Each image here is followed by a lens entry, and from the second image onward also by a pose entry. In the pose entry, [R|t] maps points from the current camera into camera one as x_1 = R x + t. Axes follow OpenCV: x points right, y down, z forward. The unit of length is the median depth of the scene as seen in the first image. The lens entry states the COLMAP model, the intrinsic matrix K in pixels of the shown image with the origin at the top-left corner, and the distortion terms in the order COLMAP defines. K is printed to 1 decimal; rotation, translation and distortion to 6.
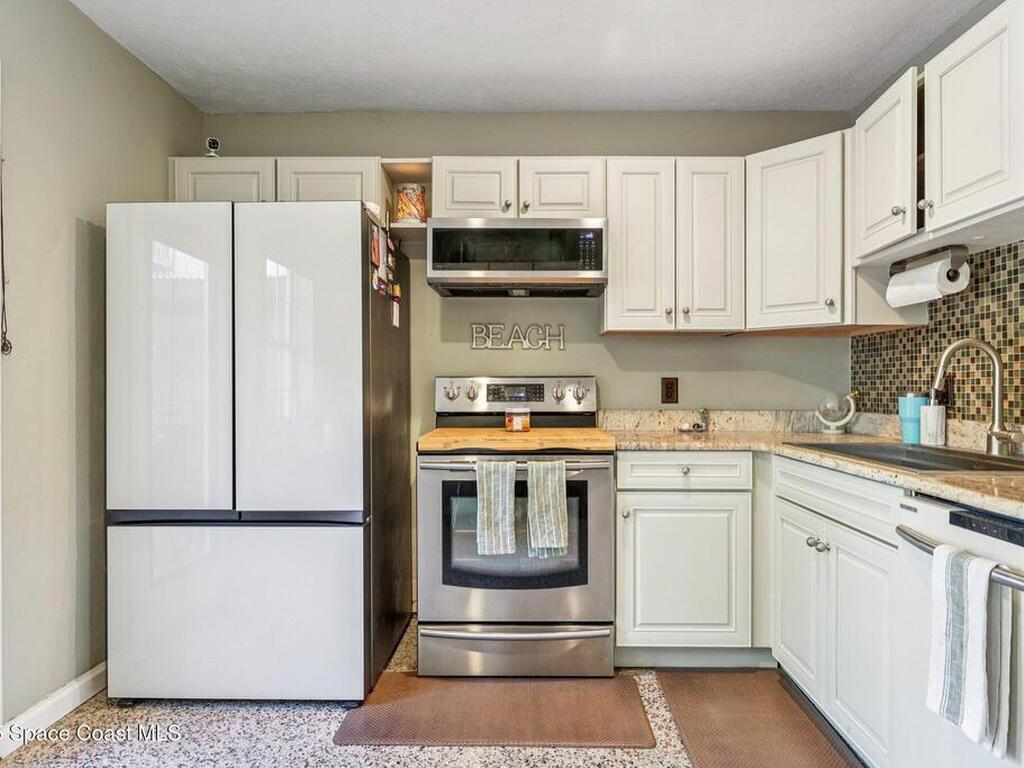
lens RADIAL K [[638.8, 0, 512.0], [0, 638.8, 384.0], [0, 0, 1]] dist [-0.002162, -0.000607]
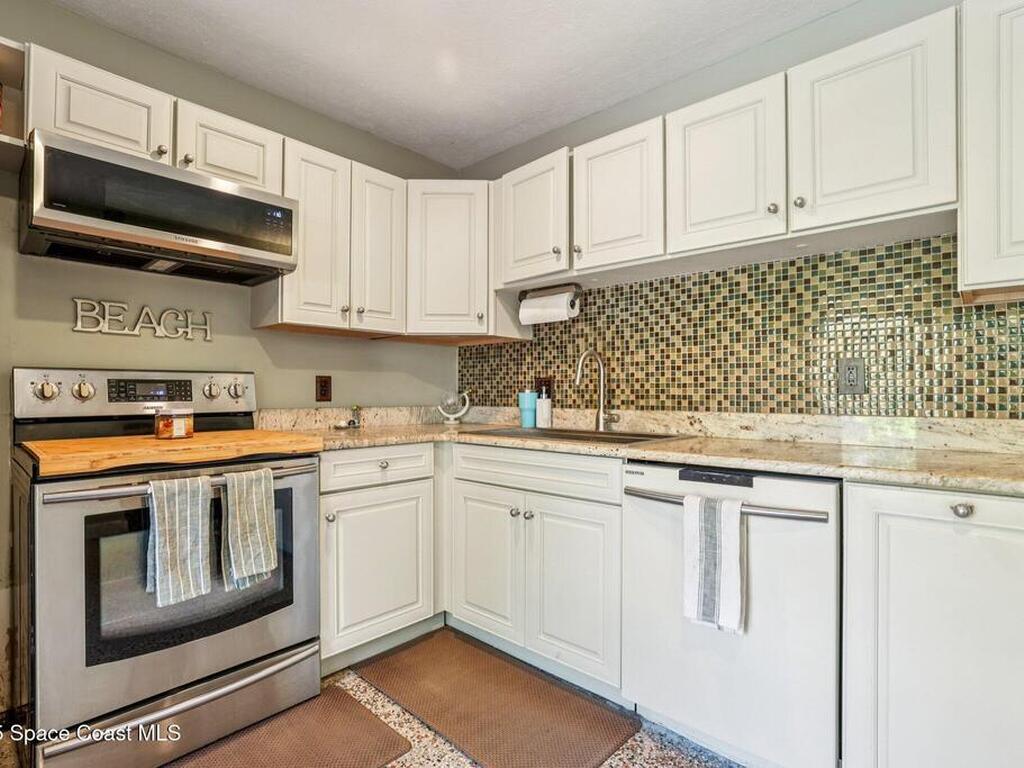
lens RADIAL K [[519.6, 0, 511.8], [0, 519.6, 389.2], [0, 0, 1]] dist [-0.059082, 0.030234]
pose [[0.660663, 0.003412, 0.750675, -0.213479], [-0.001872, 0.999994, -0.002897, 0.016039], [-0.750680, 0.000508, 0.660665, 0.298201]]
